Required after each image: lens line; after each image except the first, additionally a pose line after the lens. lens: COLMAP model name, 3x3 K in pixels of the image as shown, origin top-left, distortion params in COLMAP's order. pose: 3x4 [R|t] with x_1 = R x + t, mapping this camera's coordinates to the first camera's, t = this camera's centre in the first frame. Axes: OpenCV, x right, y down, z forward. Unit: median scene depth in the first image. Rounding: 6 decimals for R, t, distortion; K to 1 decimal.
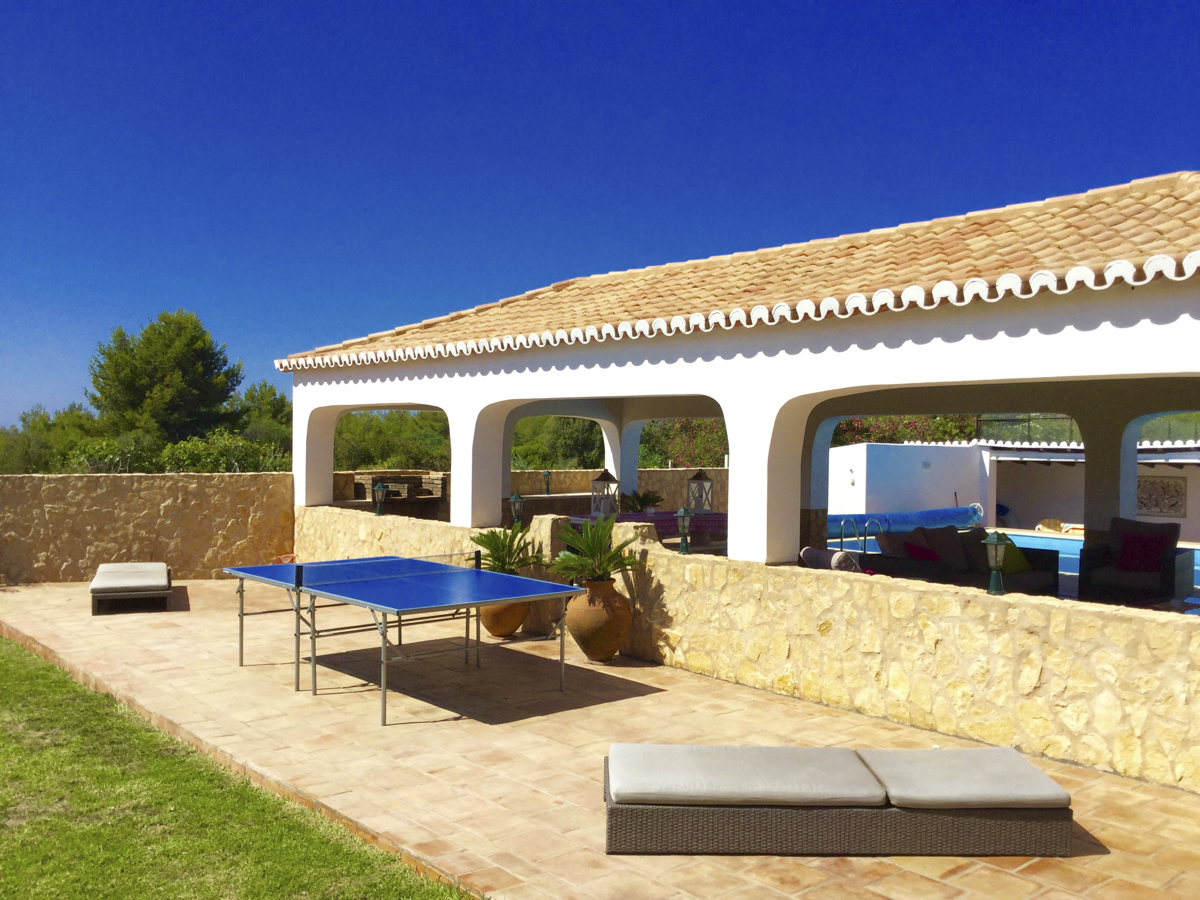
lens RADIAL K [[1078.7, 0, 600.0], [0, 1078.7, 450.0], [0, 0, 1]] dist [0.062665, -0.130857]
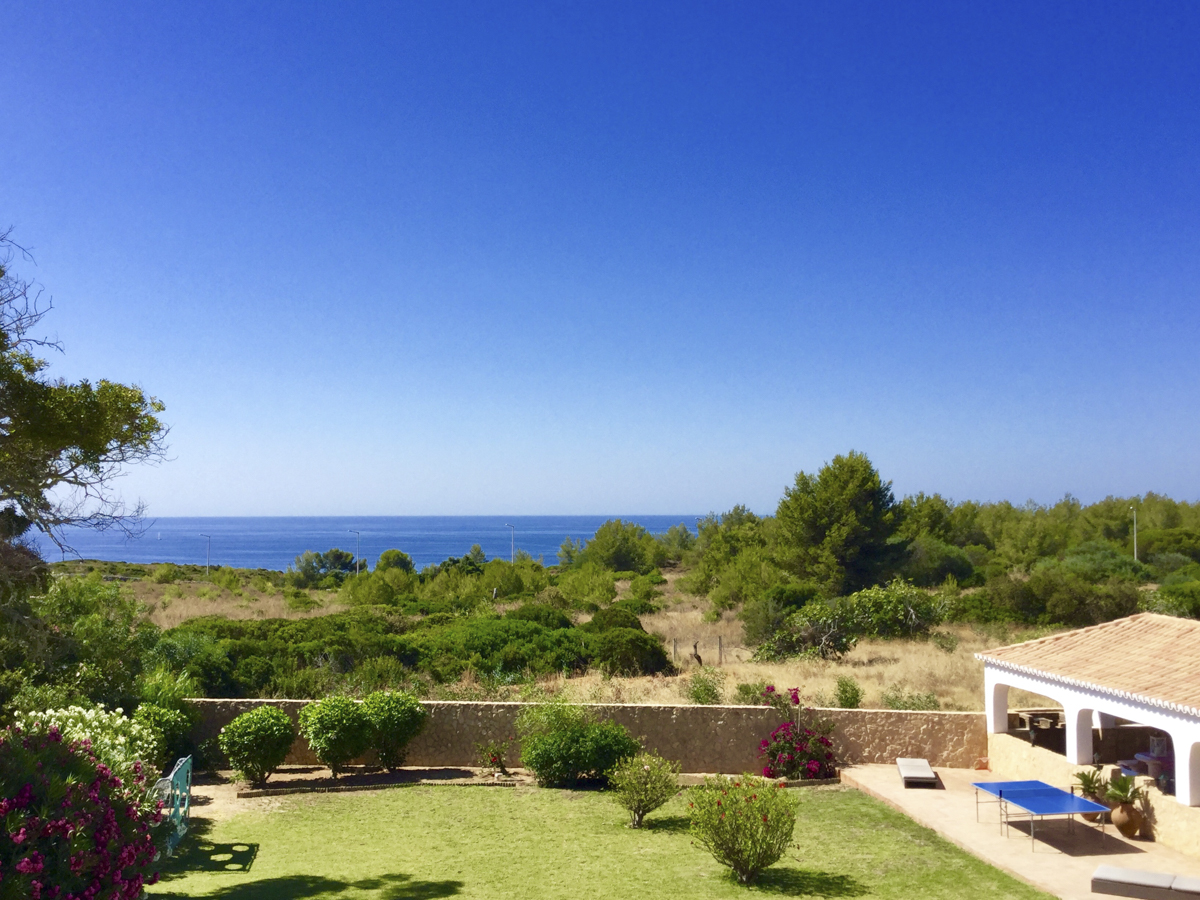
lens RADIAL K [[1276.0, 0, 600.0], [0, 1276.0, 450.0], [0, 0, 1]] dist [0.009394, -0.027514]
pose [[0.859497, -0.036079, -0.509866, 0.309603], [0.008975, 0.998417, -0.055521, -0.339020], [0.511062, 0.043144, 0.858461, -1.360984]]
